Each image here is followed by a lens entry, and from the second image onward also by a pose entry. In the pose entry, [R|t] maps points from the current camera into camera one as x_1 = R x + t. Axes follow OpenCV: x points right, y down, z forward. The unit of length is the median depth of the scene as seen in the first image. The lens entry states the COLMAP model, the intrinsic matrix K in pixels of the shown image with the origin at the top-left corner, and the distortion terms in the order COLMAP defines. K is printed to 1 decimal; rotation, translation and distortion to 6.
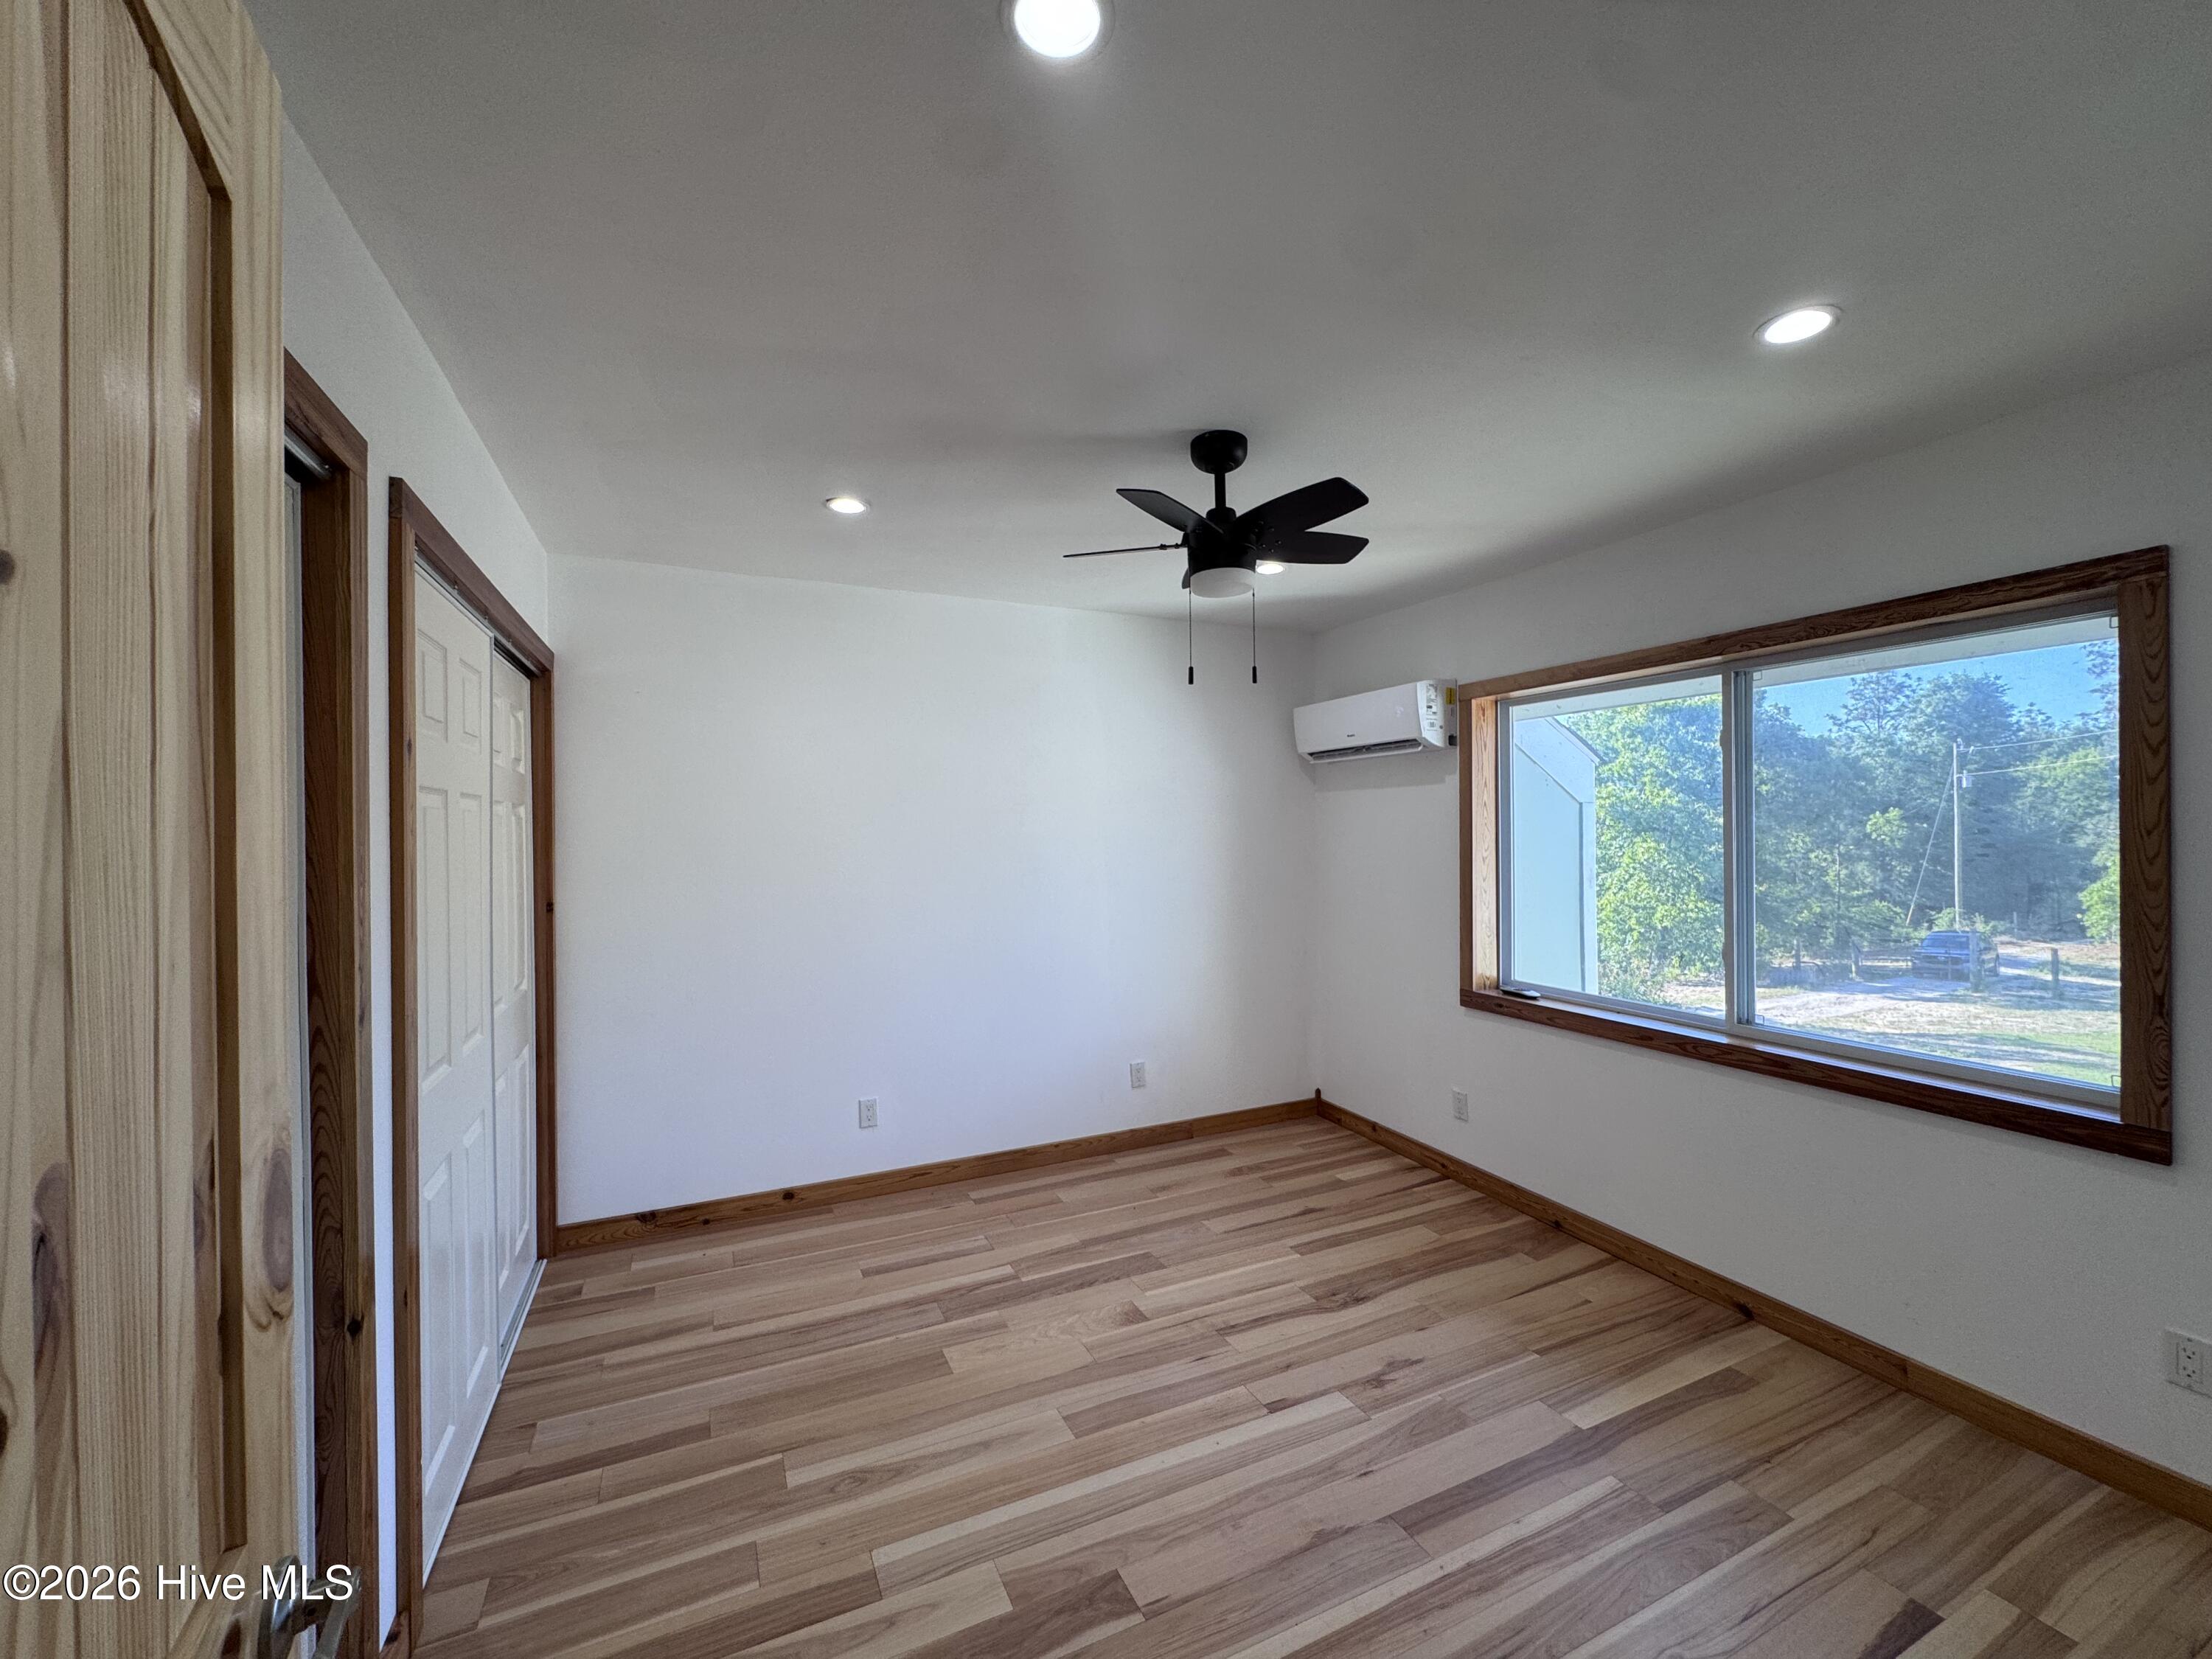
lens RADIAL K [[879.1, 0, 1095.0], [0, 879.1, 827.6], [0, 0, 1]] dist [-0.002789, 0.000107]
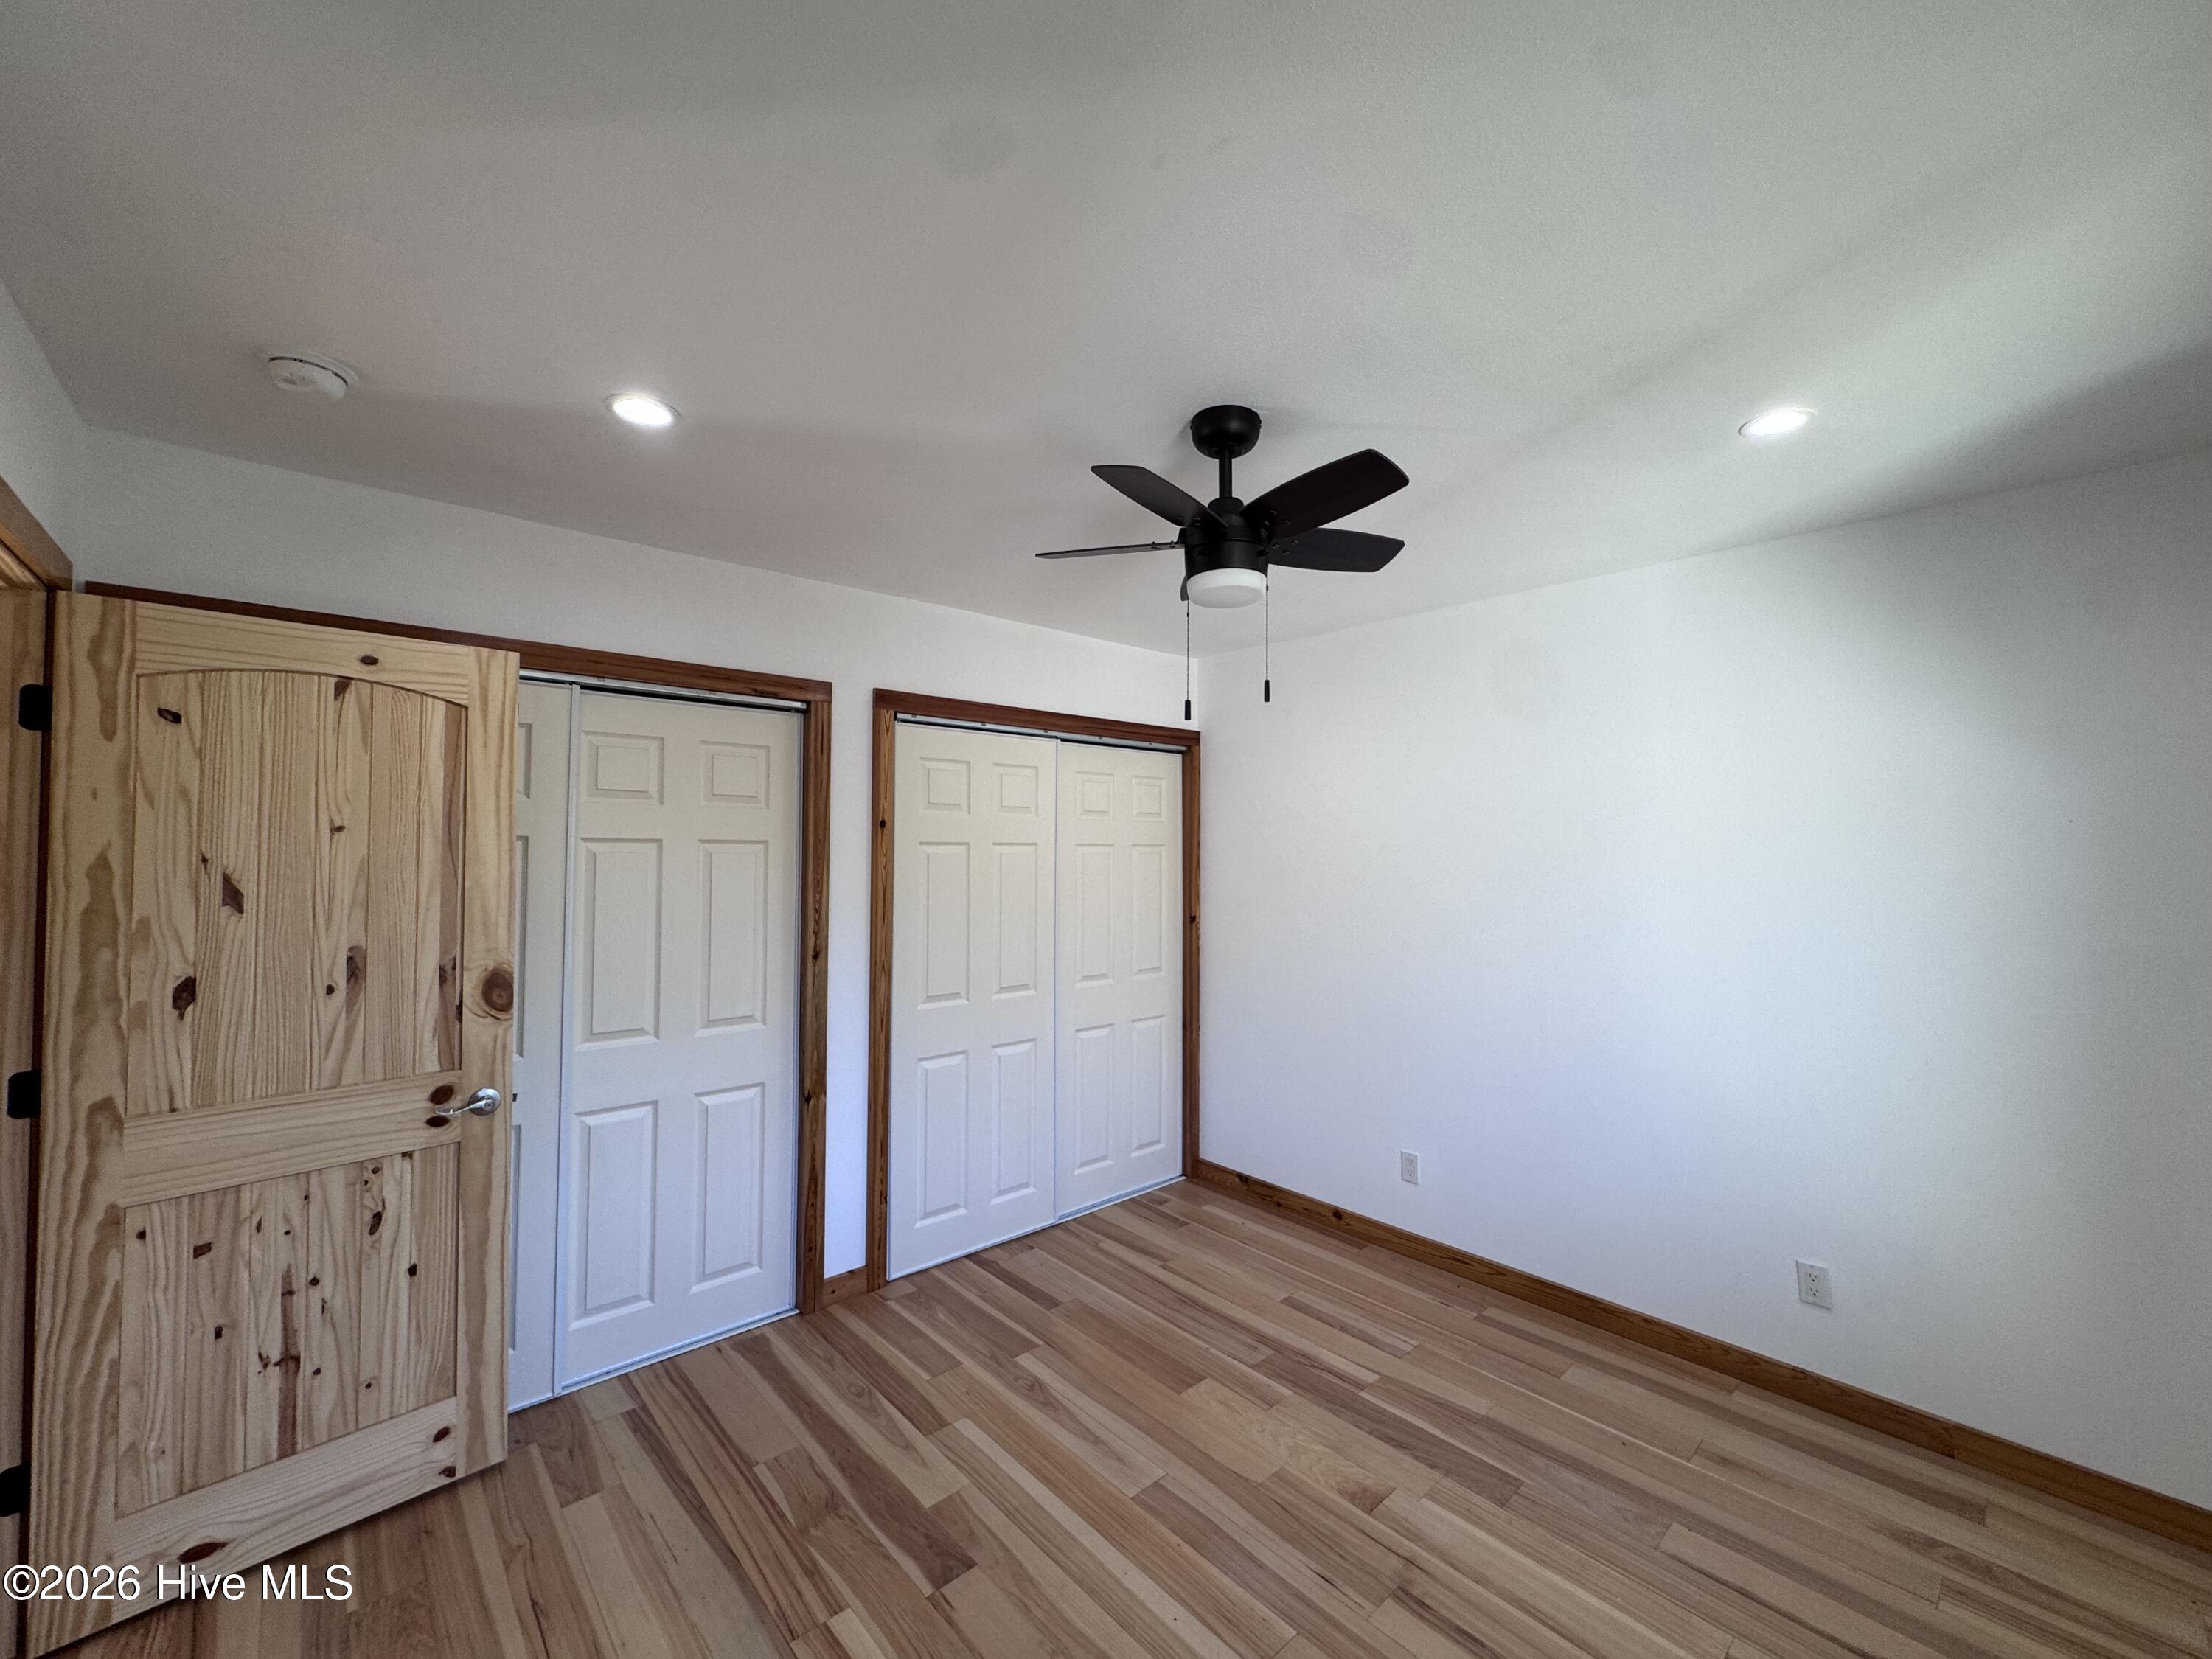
lens RADIAL K [[879.1, 0, 1108.2], [0, 879.1, 833.8], [0, 0, 1]] dist [-0.002789, 0.000107]
pose [[0.294591, -0.010885, -0.955562, 0.708811], [-0.001876, 0.999927, -0.011969, -0.027267], [0.955622, 0.005319, 0.294549, 0.527474]]
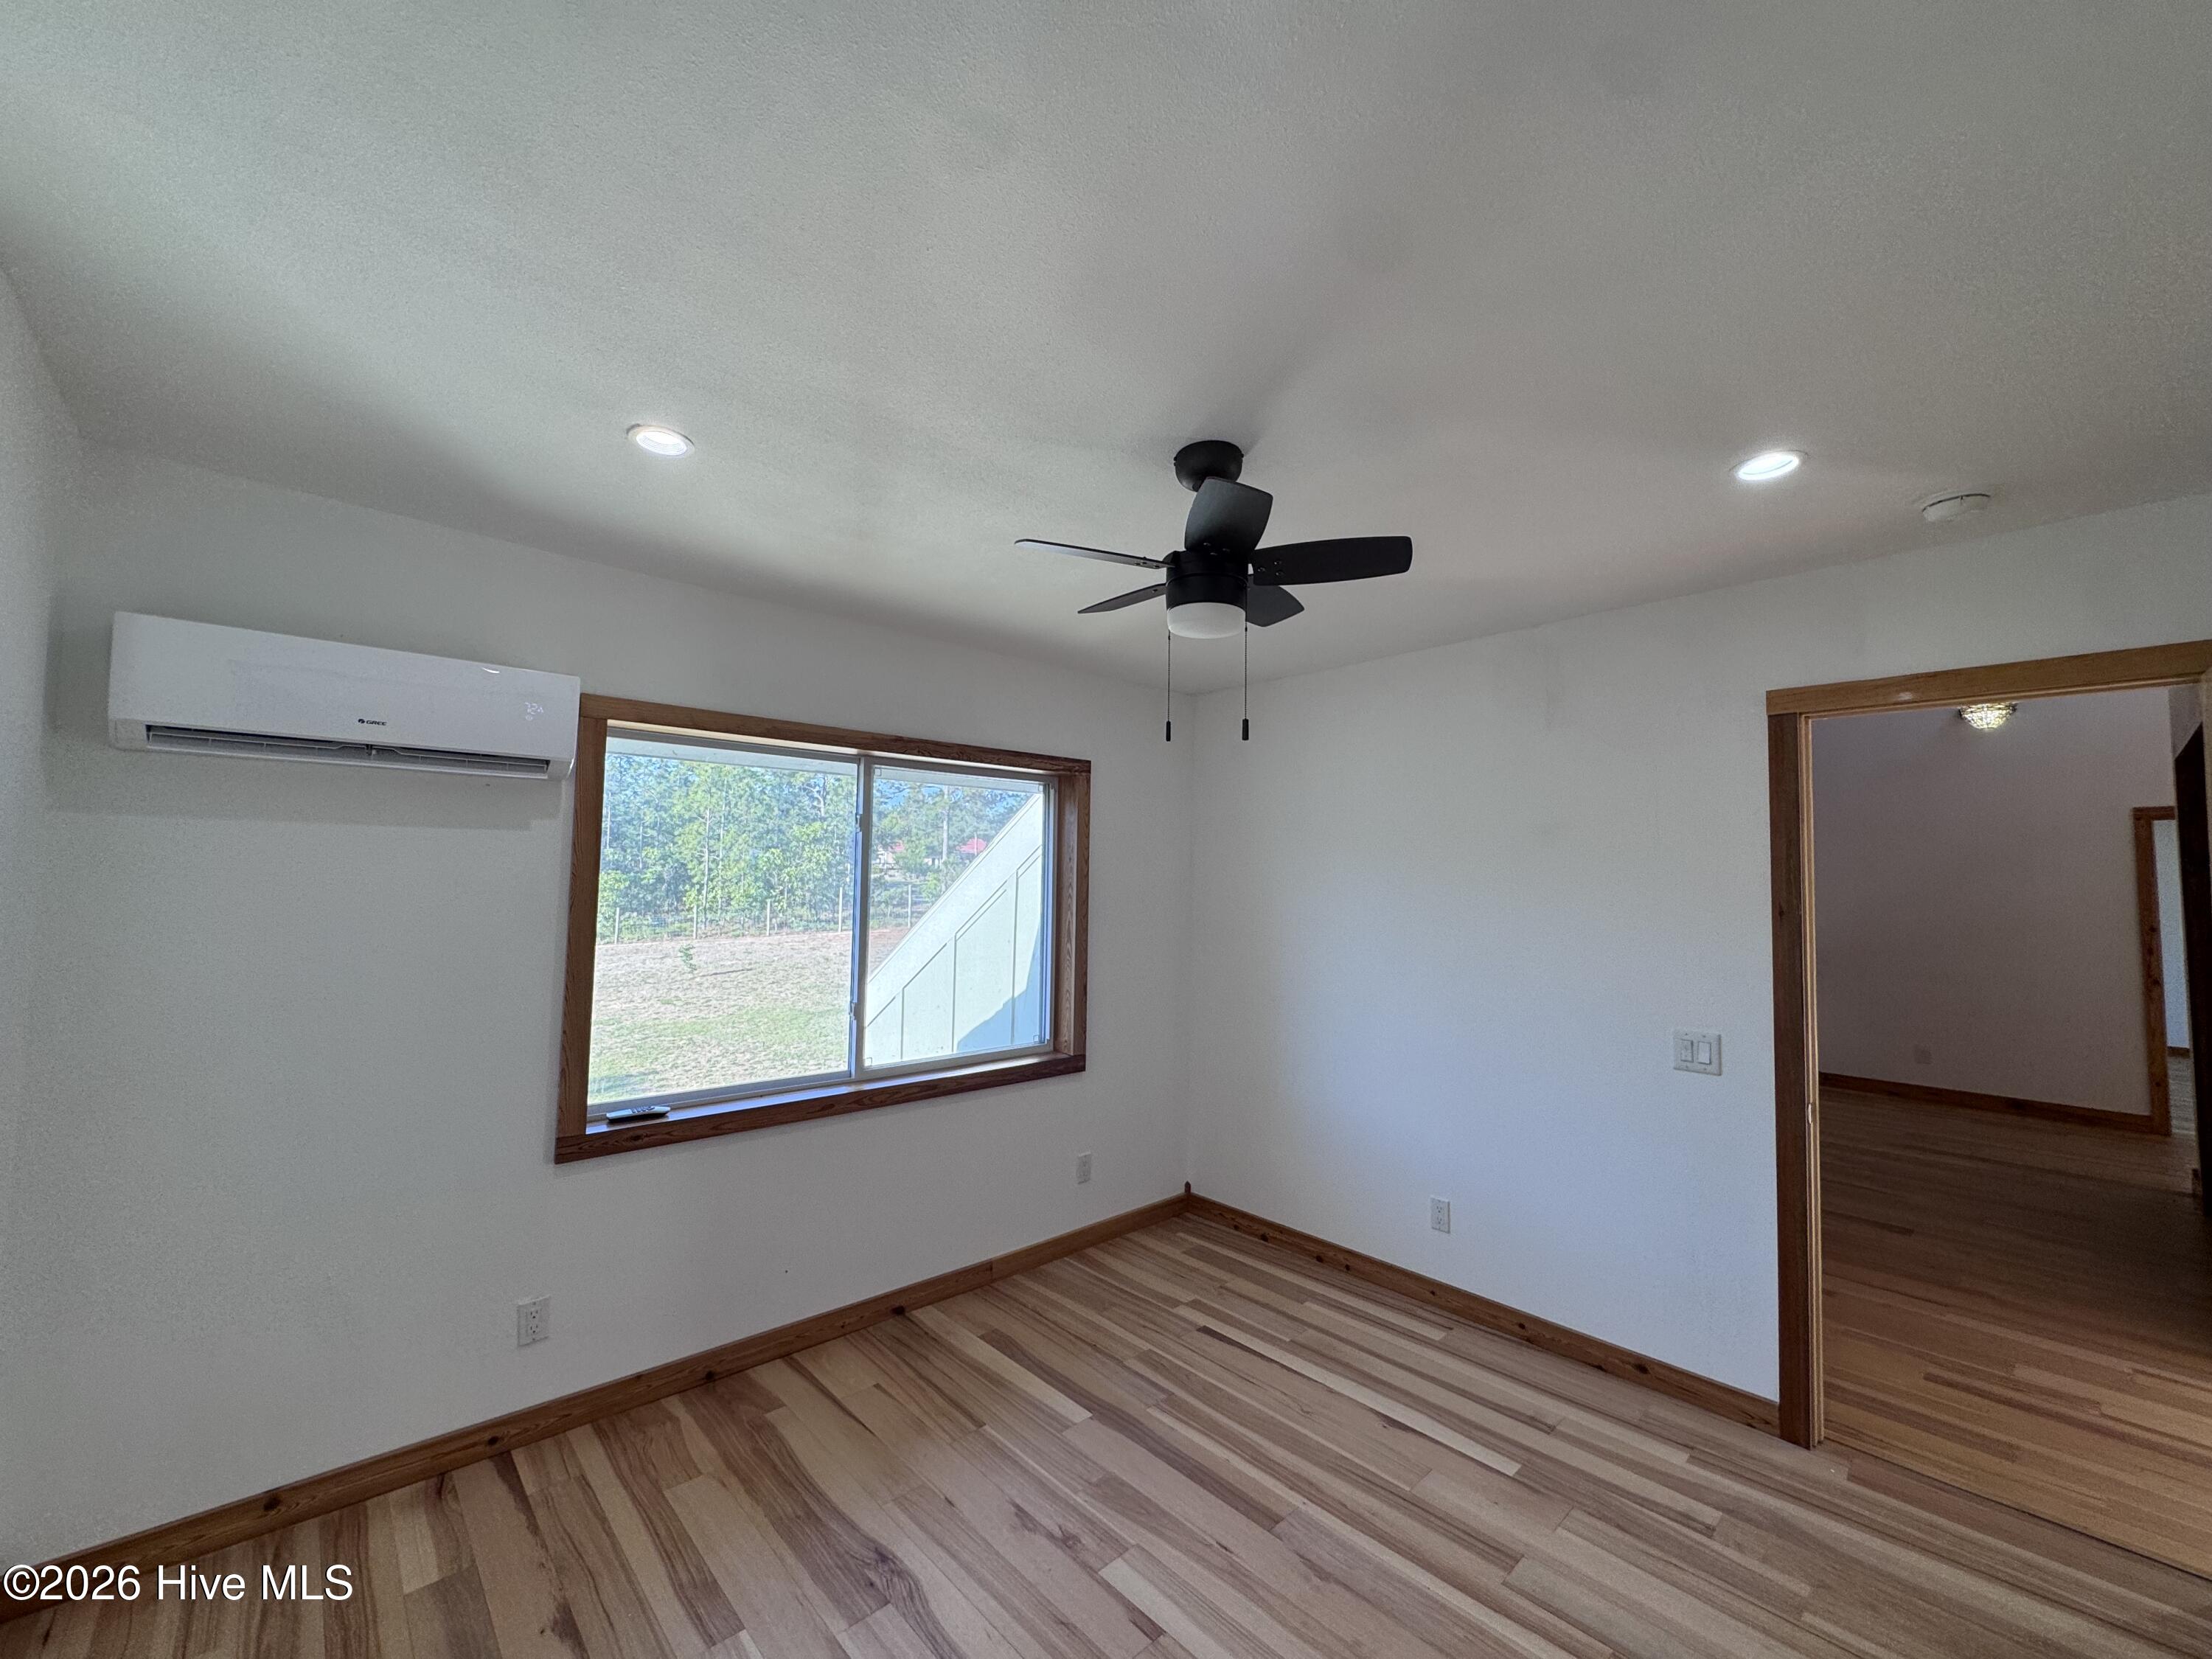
lens RADIAL K [[879.1, 0, 1125.4], [0, 879.1, 831.4], [0, 0, 1]] dist [-0.002789, 0.000107]
pose [[-0.320809, 0.052384, 0.945694, -0.492509], [-0.019594, 0.997889, -0.061922, -0.024225], [-0.946941, -0.038396, -0.319105, 1.082038]]
